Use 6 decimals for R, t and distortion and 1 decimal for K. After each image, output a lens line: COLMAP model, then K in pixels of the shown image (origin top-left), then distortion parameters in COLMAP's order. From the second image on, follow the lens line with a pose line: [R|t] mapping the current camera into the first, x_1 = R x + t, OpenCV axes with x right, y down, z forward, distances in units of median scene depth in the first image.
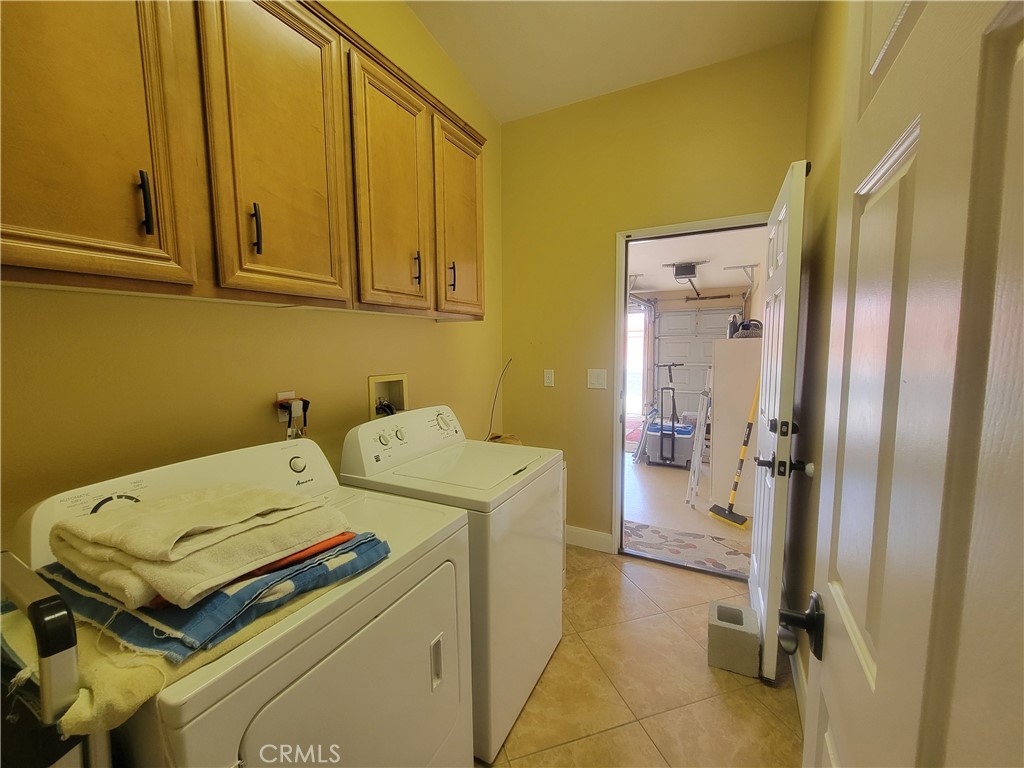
lens RADIAL K [[417.5, 0, 509.5], [0, 417.5, 387.3], [0, 0, 1]] dist [0.001840, -0.000744]
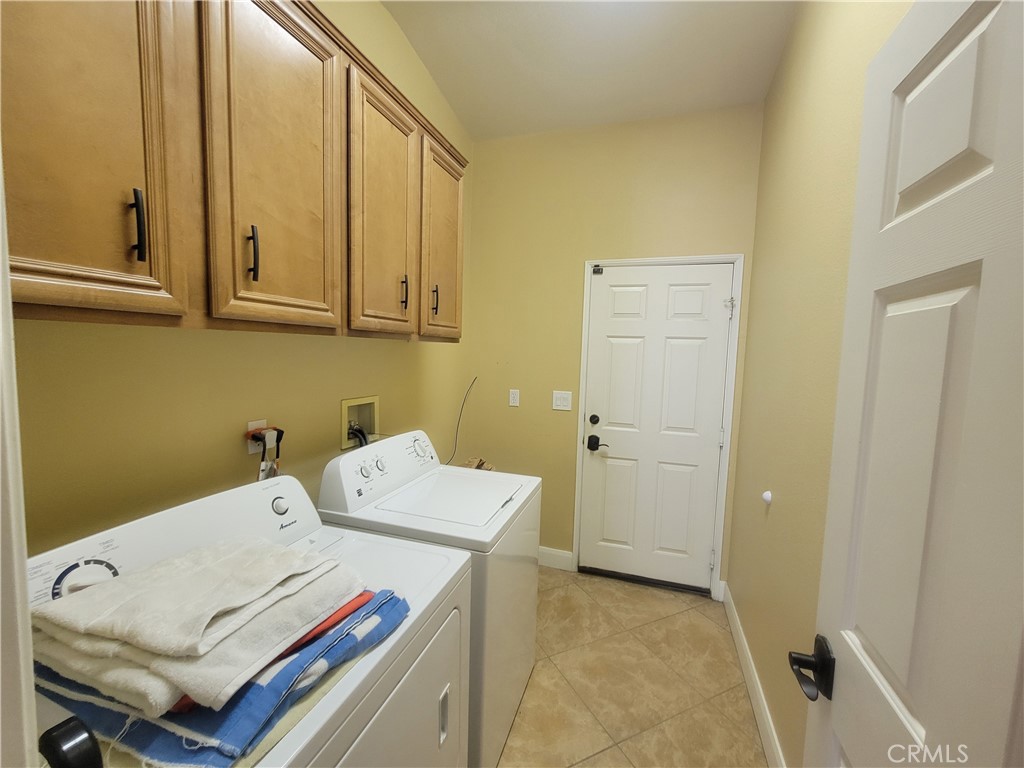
lens RADIAL K [[417.5, 0, 509.5], [0, 417.5, 387.3], [0, 0, 1]] dist [0.001840, -0.000744]
pose [[0.987739, 0.026939, 0.153776, -0.160119], [-0.025271, 0.999599, -0.012794, -0.077461], [-0.154059, 0.008751, 0.988023, 0.013170]]
